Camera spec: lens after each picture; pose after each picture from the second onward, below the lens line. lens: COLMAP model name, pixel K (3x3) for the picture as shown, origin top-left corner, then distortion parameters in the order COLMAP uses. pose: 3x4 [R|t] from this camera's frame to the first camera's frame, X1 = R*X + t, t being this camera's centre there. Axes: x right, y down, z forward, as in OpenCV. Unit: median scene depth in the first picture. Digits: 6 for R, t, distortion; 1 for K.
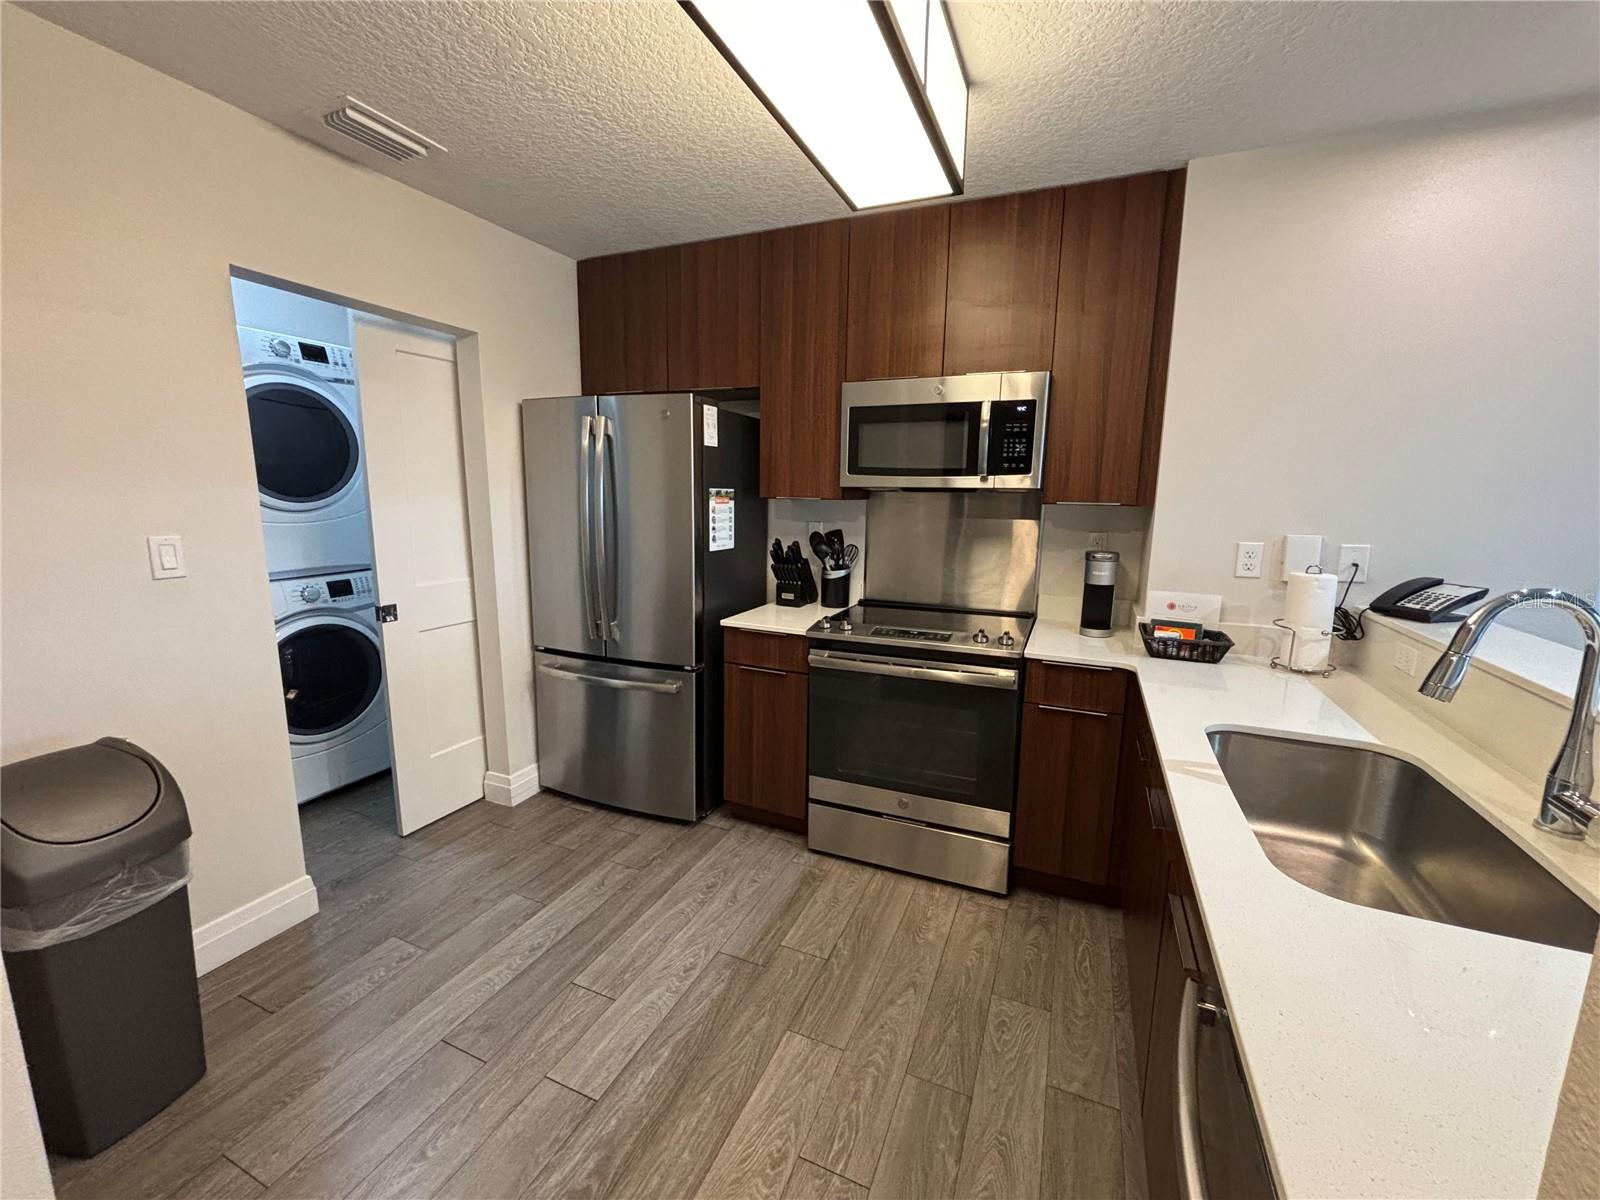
lens RADIAL K [[648.9, 0, 799.4], [0, 648.9, 601.6], [0, 0, 1]] dist [-0.000591, 0.000176]
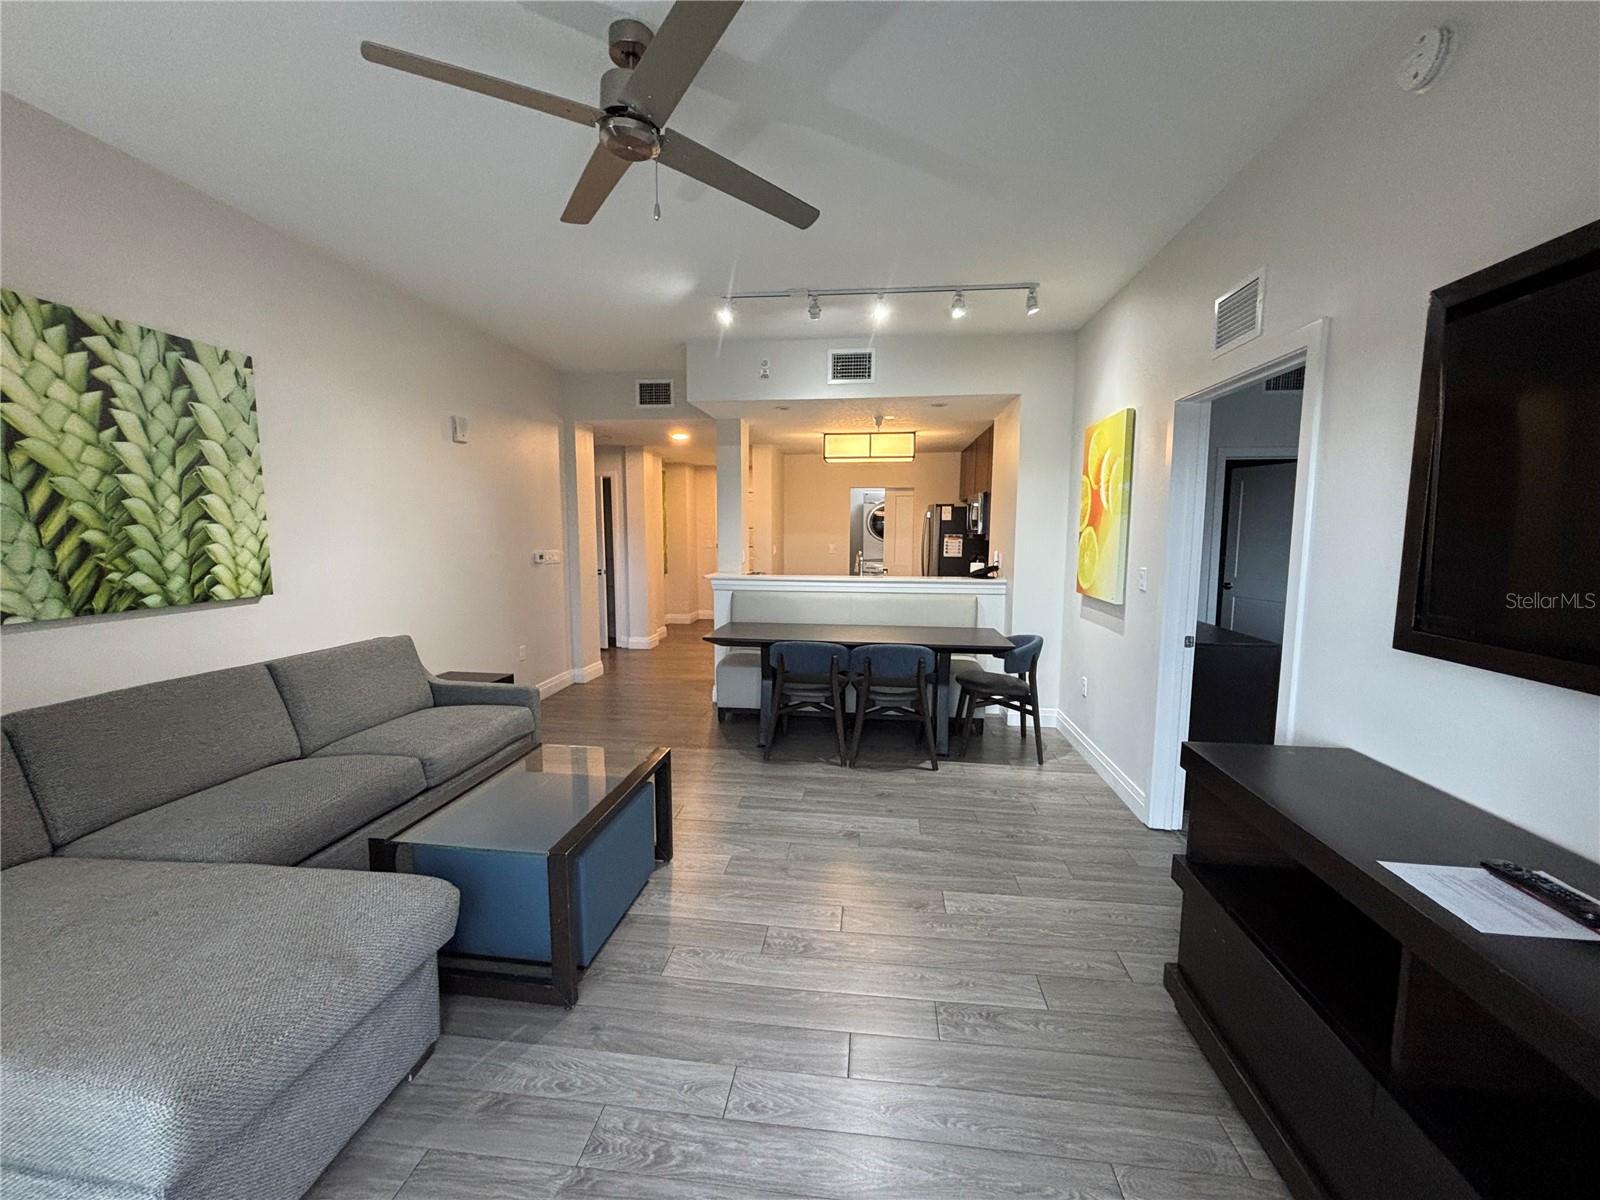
lens RADIAL K [[648.9, 0, 799.4], [0, 648.9, 601.6], [0, 0, 1]] dist [-0.000591, 0.000176]
pose [[0.275233, 0.095680, -0.956604, 2.673407], [-0.171972, 0.983886, 0.048929, 0.094870], [0.945871, 0.151042, 0.287252, -0.425519]]
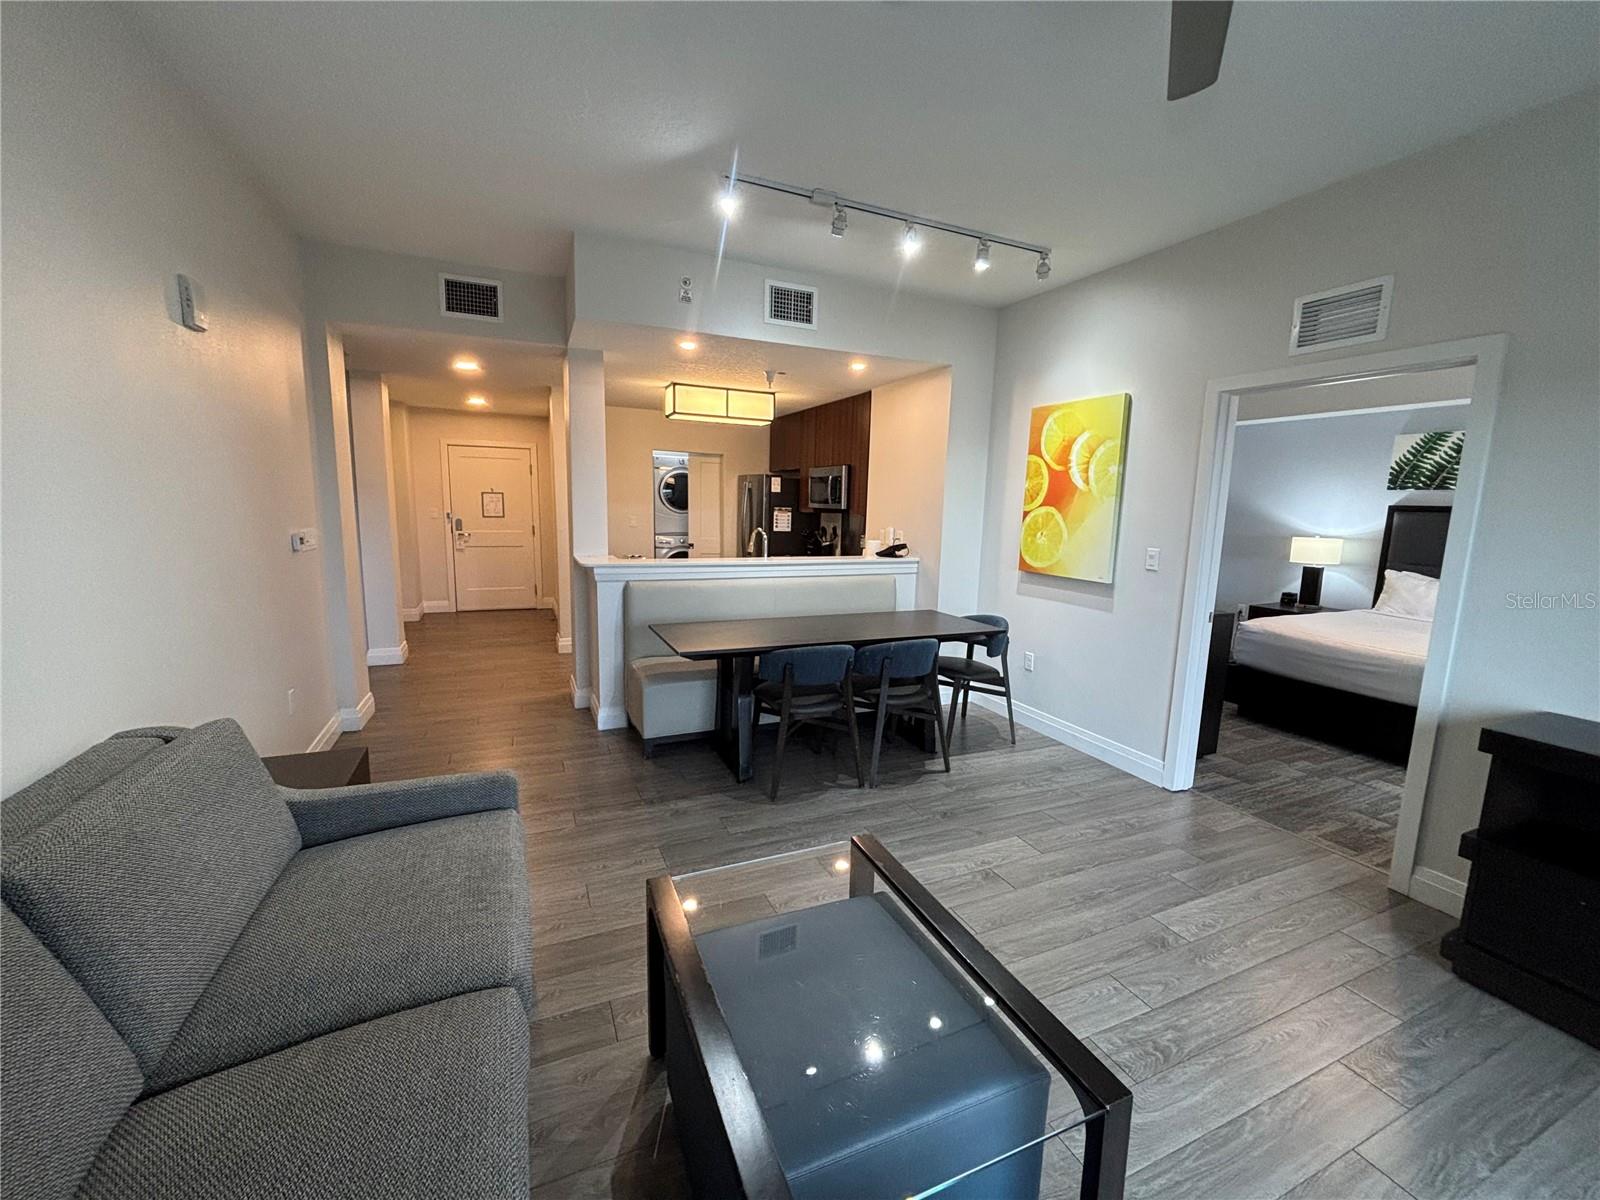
lens RADIAL K [[648.9, 0, 799.4], [0, 648.9, 601.6], [0, 0, 1]] dist [-0.000591, 0.000176]
pose [[0.726638, 0.110738, -0.678037, 1.951871], [-0.136320, 0.990541, 0.015685, 0.168993], [0.673360, 0.081033, 0.734861, -0.951533]]
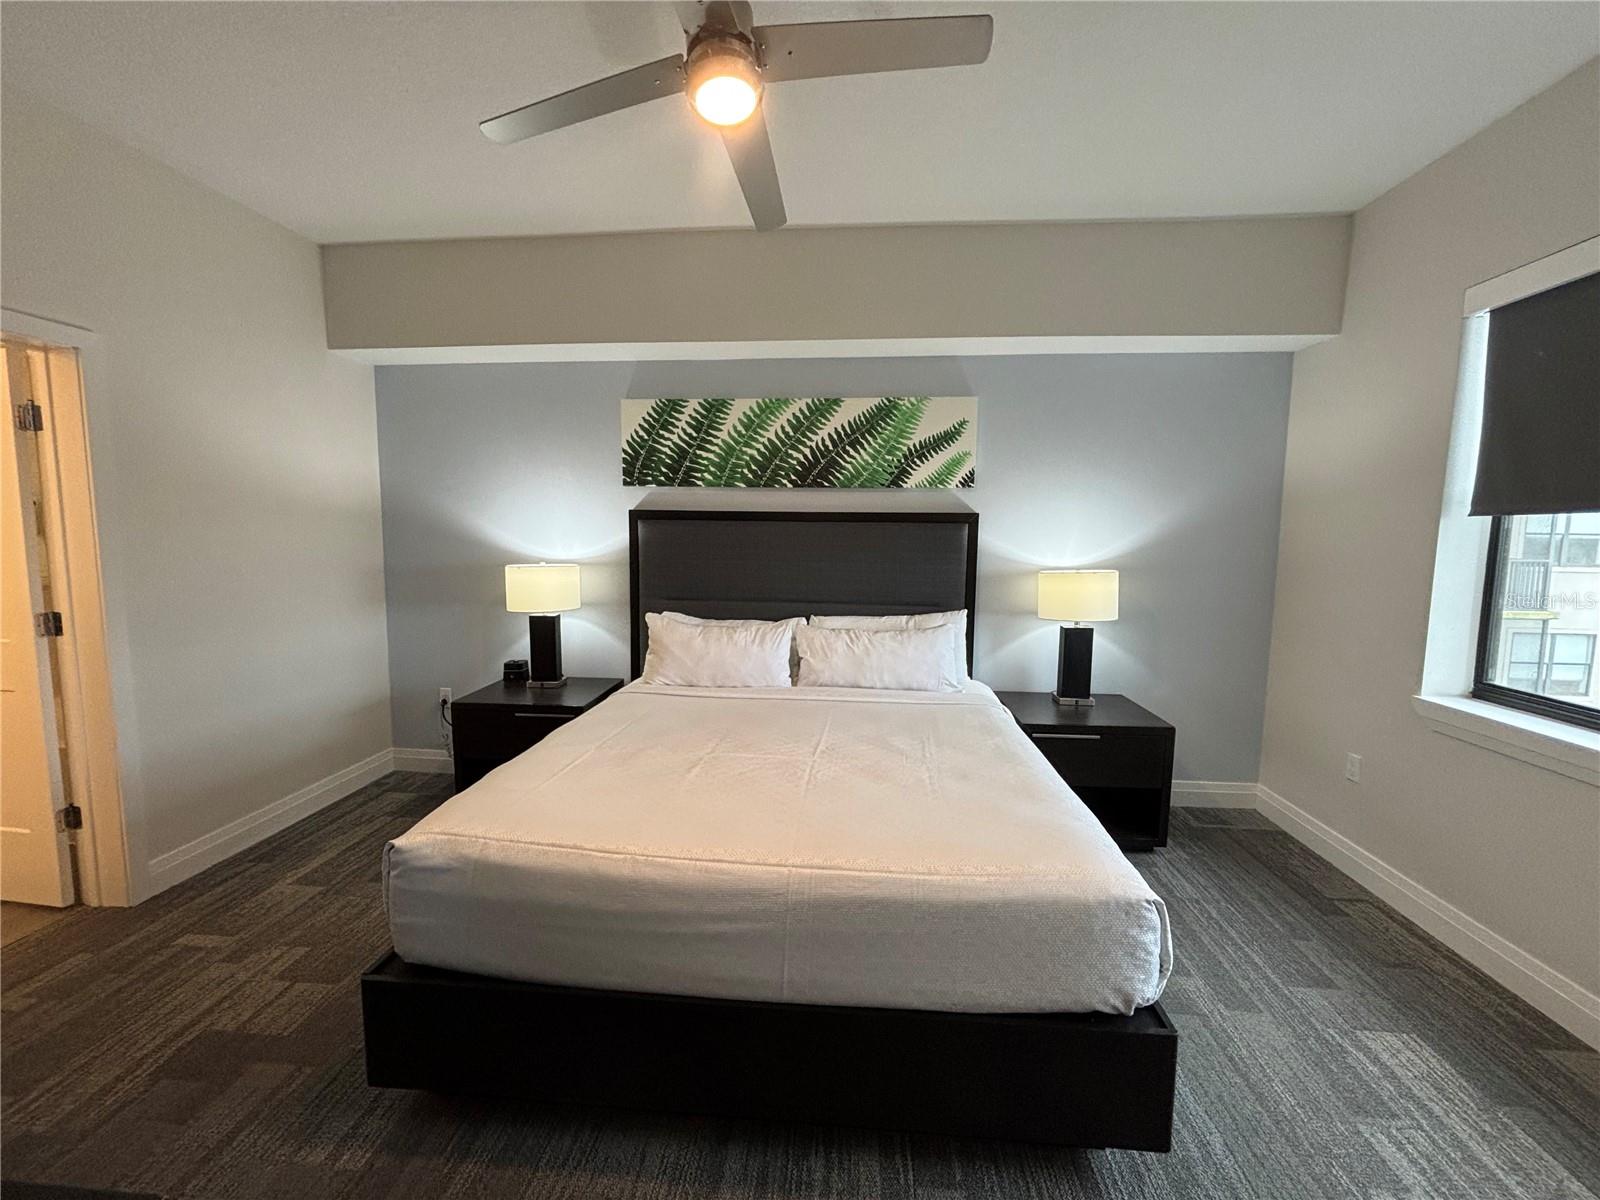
lens RADIAL K [[648.9, 0, 799.4], [0, 648.9, 601.6], [0, 0, 1]] dist [-0.000591, 0.000176]
pose [[0.950048, -0.038614, 0.309706, 1.776316], [0.060343, 0.996319, -0.060885, -0.101503], [-0.306215, 0.076532, 0.948881, 0.639417]]
